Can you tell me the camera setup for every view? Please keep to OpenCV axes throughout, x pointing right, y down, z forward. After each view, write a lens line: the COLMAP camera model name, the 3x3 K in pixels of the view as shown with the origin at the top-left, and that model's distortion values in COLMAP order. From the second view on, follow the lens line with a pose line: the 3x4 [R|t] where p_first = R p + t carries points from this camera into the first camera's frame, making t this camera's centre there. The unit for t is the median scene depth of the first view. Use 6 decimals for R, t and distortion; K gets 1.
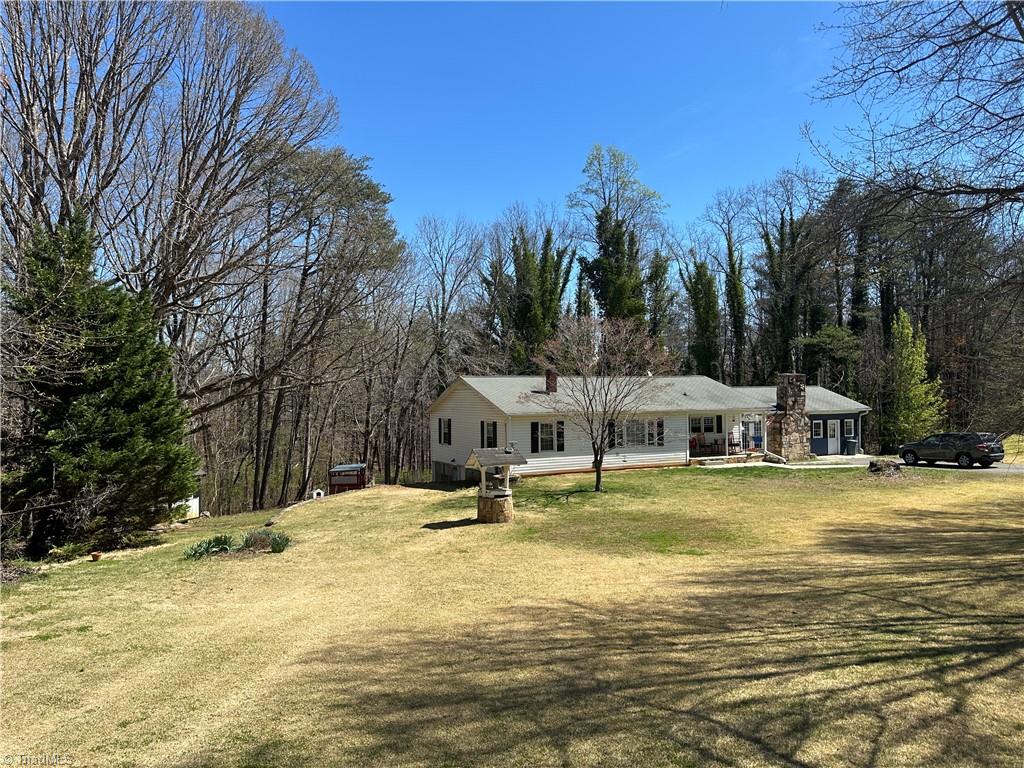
lens RADIAL K [[705.3, 0, 513.0], [0, 705.3, 382.6], [0, 0, 1]] dist [0.074186, -0.040597]
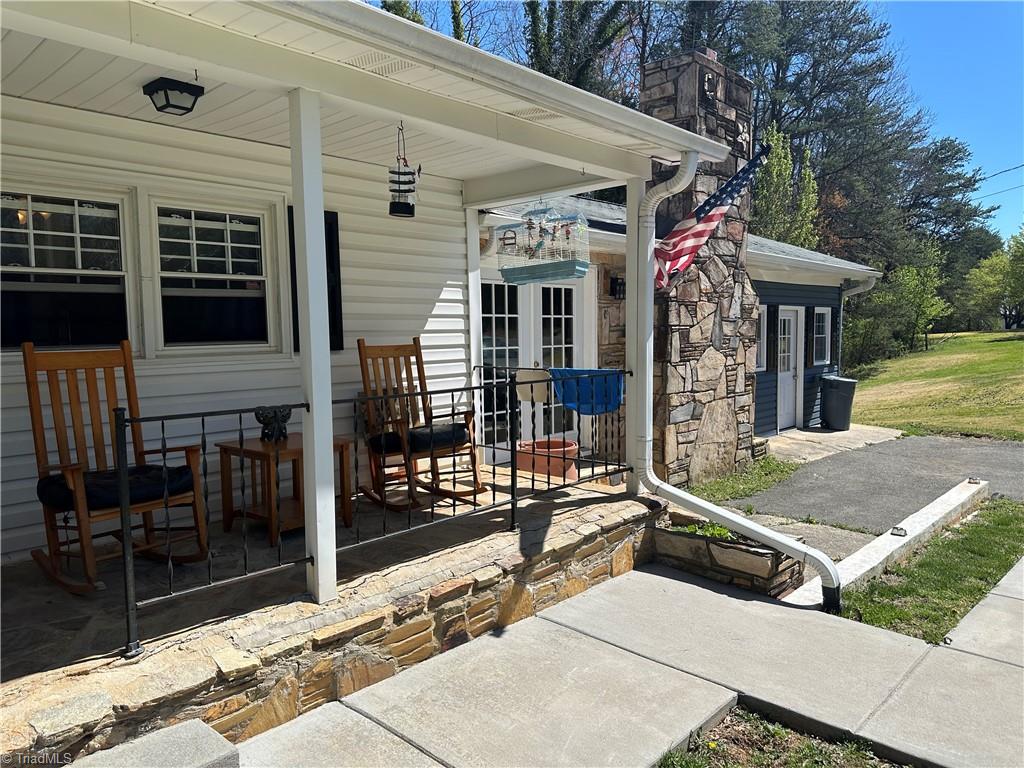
lens RADIAL K [[705.3, 0, 521.4], [0, 705.3, 390.5], [0, 0, 1]] dist [0.074186, -0.040597]
pose [[0.936712, -0.034033, 0.348442, 0.267807], [0.003150, 0.996043, 0.088815, 0.063621], [-0.350086, -0.082097, 0.933113, 0.823266]]
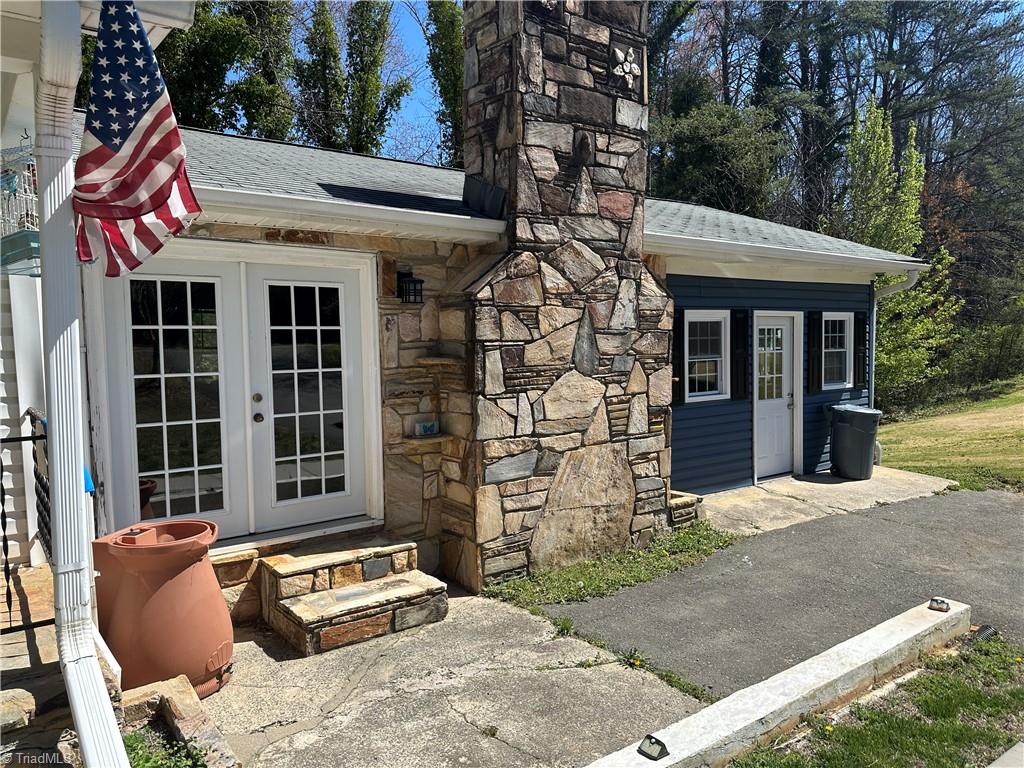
lens RADIAL K [[705.3, 0, 516.6], [0, 705.3, 388.0], [0, 0, 1]] dist [0.074186, -0.040597]
pose [[0.984032, -0.020933, 0.176754, 0.358460], [0.008506, 0.997456, 0.070777, 0.062733], [-0.177786, -0.068143, 0.981707, 0.860018]]
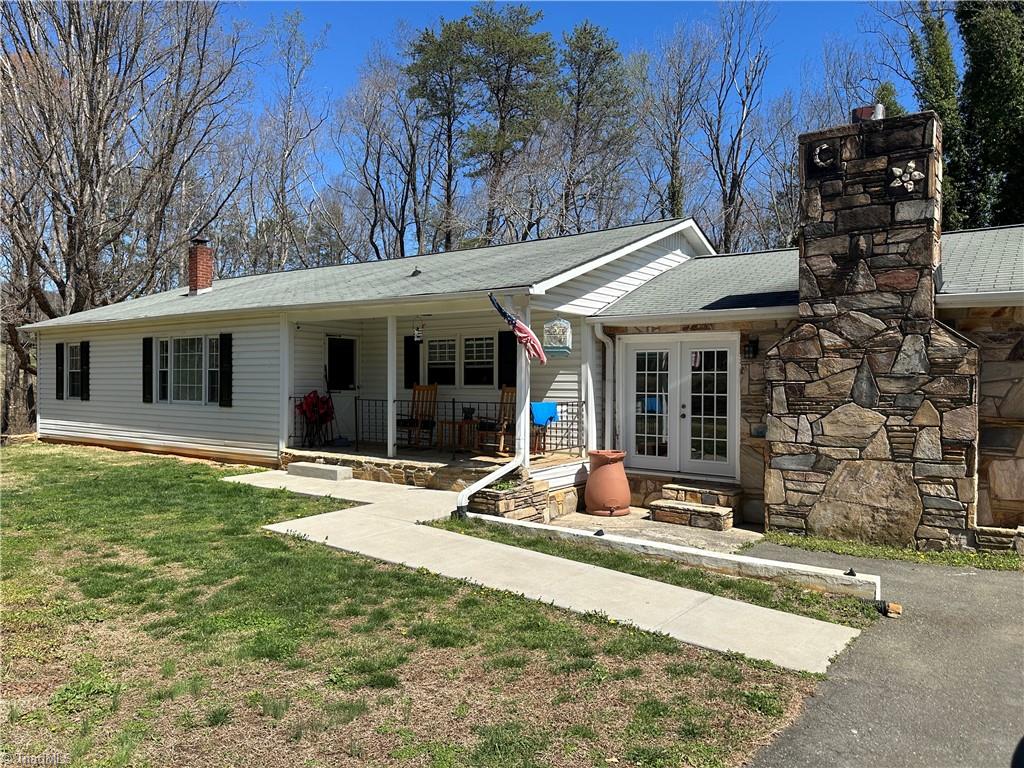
lens RADIAL K [[705.3, 0, 523.2], [0, 705.3, 388.5], [0, 0, 1]] dist [0.074186, -0.040597]
pose [[0.475354, 0.021266, -0.879538, 0.536411], [-0.001799, 0.999729, 0.023200, 0.060646], [0.879793, -0.009446, 0.475263, 0.818245]]
